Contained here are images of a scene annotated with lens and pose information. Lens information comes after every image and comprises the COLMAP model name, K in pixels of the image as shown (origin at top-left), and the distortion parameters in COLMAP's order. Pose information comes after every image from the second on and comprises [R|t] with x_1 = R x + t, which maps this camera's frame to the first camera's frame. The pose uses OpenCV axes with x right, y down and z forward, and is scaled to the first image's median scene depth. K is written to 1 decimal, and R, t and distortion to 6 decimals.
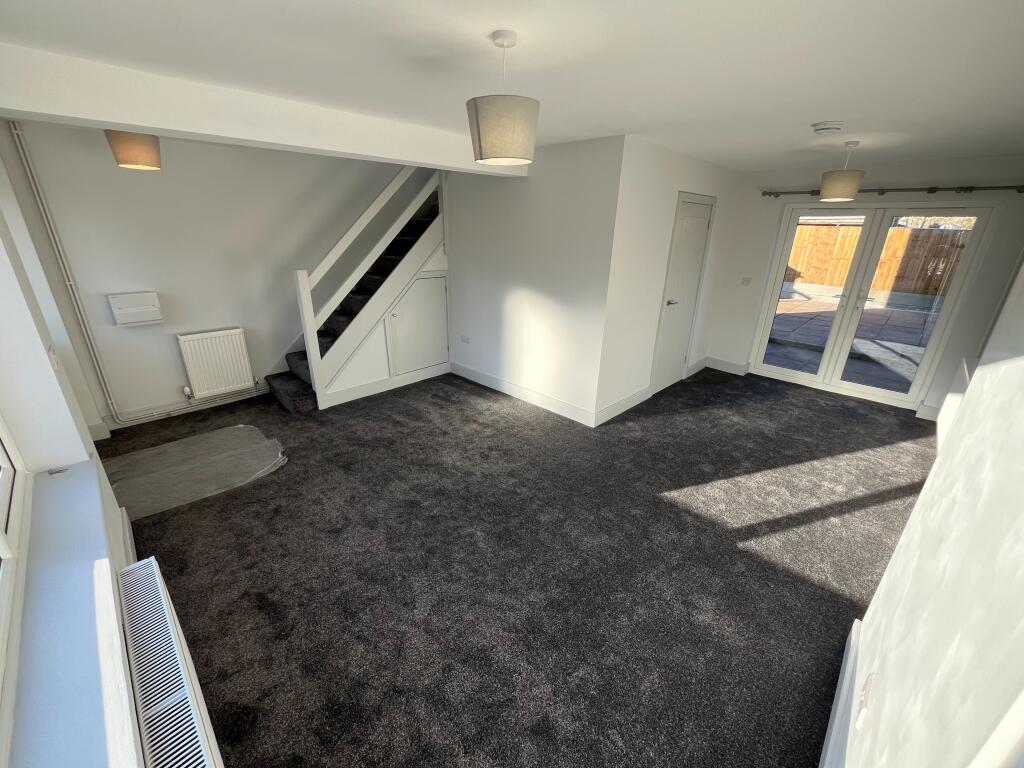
lens RADIAL K [[410.7, 0, 509.7], [0, 410.7, 384.3], [0, 0, 1]] dist [-0.002705, 0.000163]
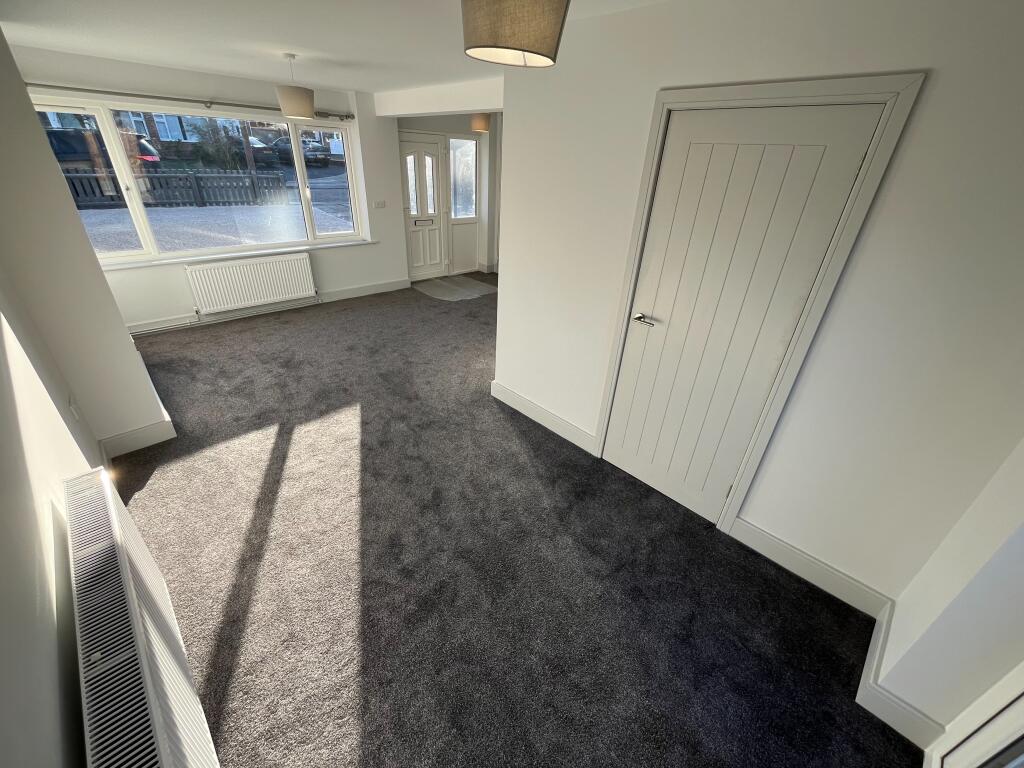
lens RADIAL K [[410.7, 0, 509.7], [0, 410.7, 384.3], [0, 0, 1]] dist [-0.002705, 0.000163]
pose [[-0.016721, 0.465599, -0.884838, 0.952822], [-0.406626, 0.805308, 0.431434, -0.308647], [0.913442, 0.367012, 0.175858, 0.831905]]
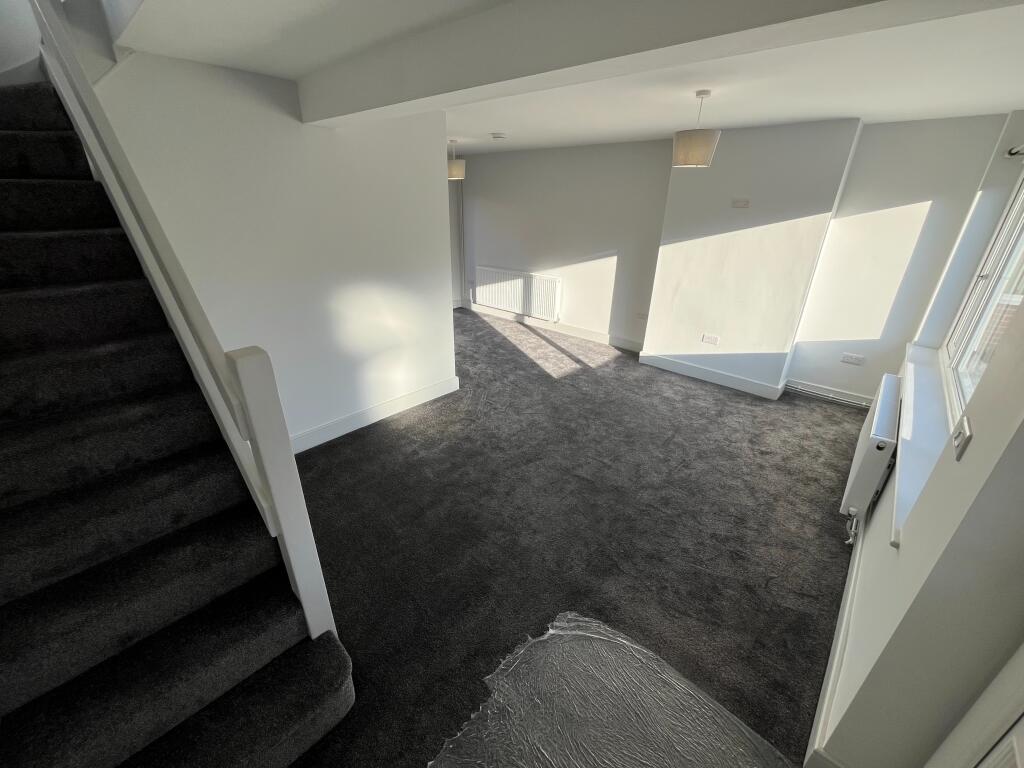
lens RADIAL K [[410.7, 0, 509.7], [0, 410.7, 384.3], [0, 0, 1]] dist [-0.002705, 0.000163]
pose [[-0.046378, -0.423801, 0.904567, -0.744673], [0.345696, 0.842778, 0.412576, -0.295121], [-0.937200, 0.331840, 0.107420, 0.723996]]
